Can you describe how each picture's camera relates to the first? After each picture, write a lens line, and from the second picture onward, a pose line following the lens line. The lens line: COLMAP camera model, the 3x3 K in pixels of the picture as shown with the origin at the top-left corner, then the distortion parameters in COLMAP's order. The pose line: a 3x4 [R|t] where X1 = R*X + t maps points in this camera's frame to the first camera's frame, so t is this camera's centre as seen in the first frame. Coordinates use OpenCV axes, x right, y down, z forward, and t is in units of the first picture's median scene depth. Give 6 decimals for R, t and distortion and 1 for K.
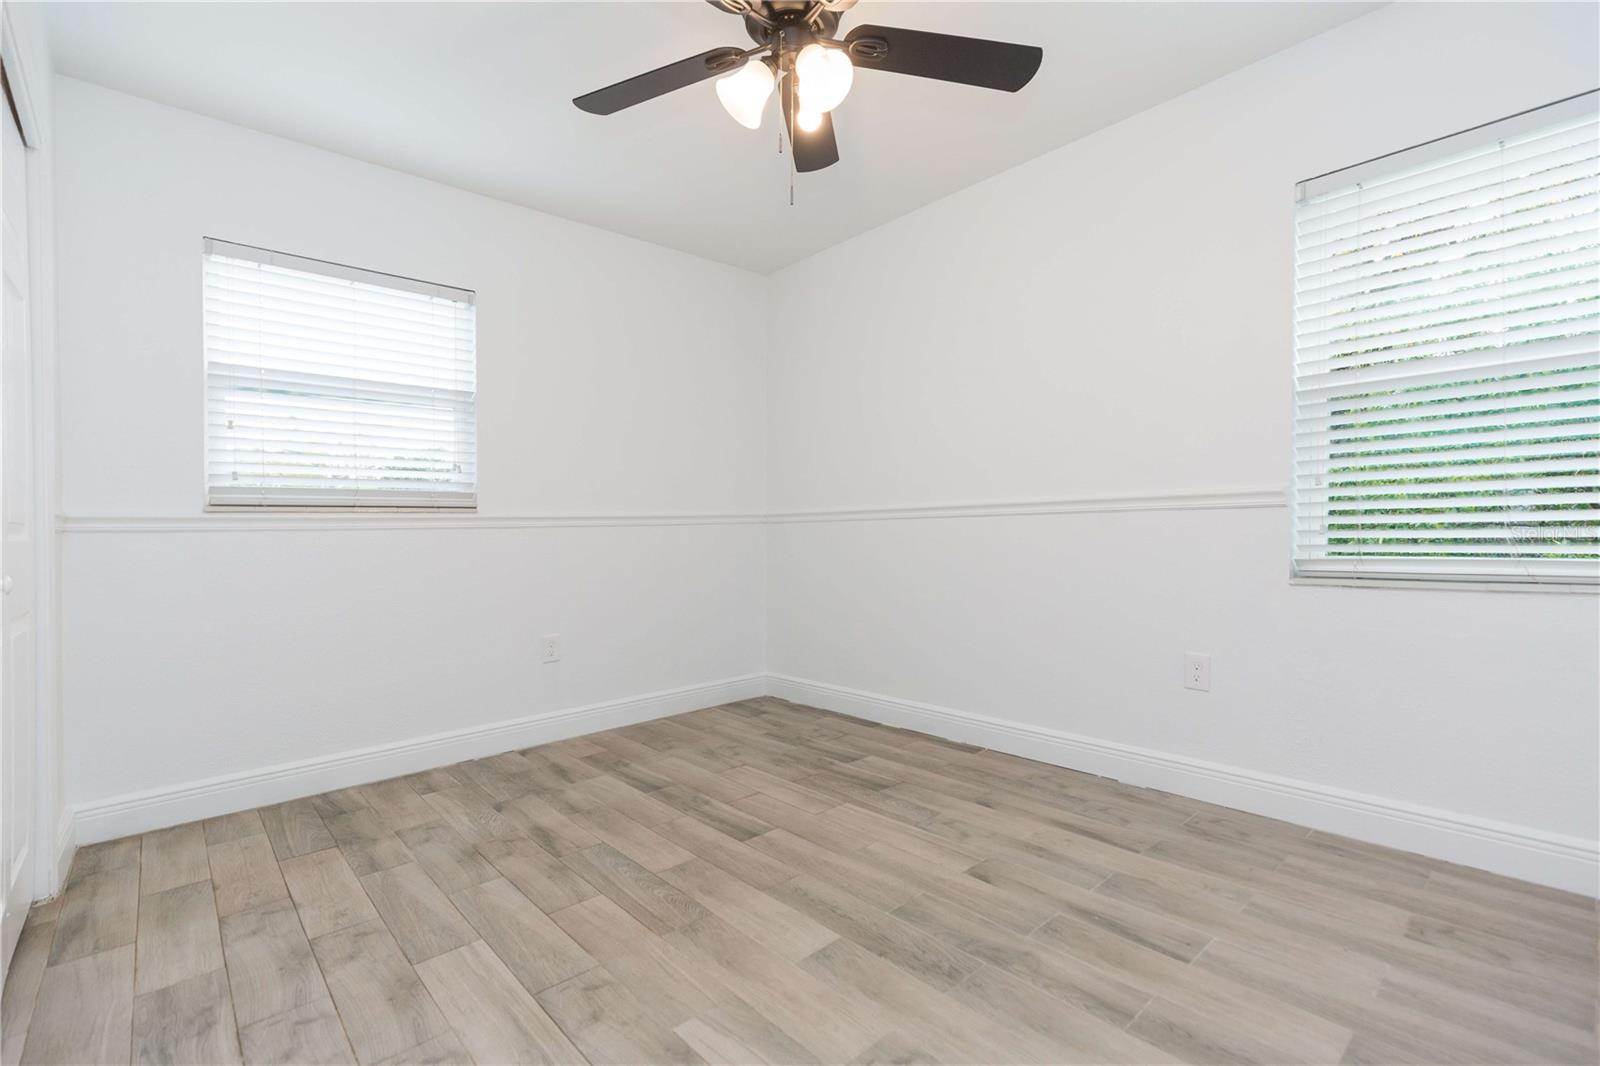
lens RADIAL K [[716.7, 0, 809.5], [0, 716.7, 539.0], [0, 0, 1]] dist [0.000295, 0.000039]
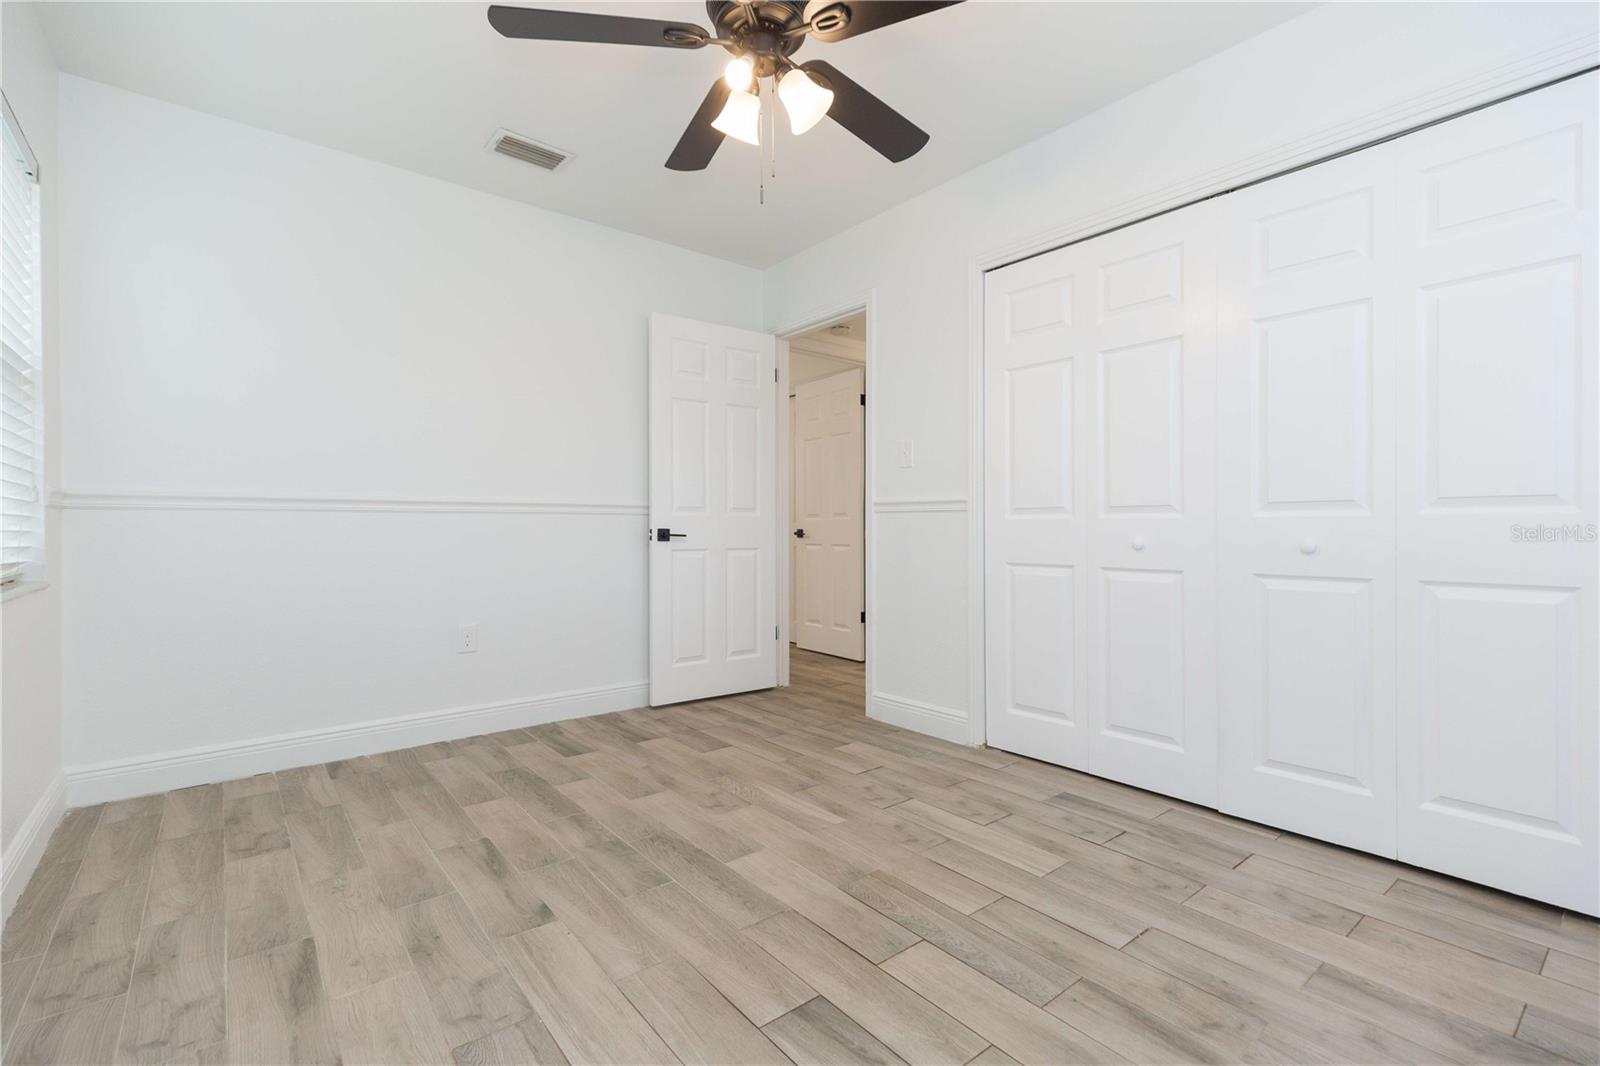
lens RADIAL K [[716.7, 0, 809.5], [0, 716.7, 539.0], [0, 0, 1]] dist [0.000295, 0.000039]
pose [[-0.998543, 0.019660, 0.050244, -0.151162], [0.020939, 0.999467, 0.025051, -0.005907], [-0.049725, 0.026067, -0.998423, 1.979197]]
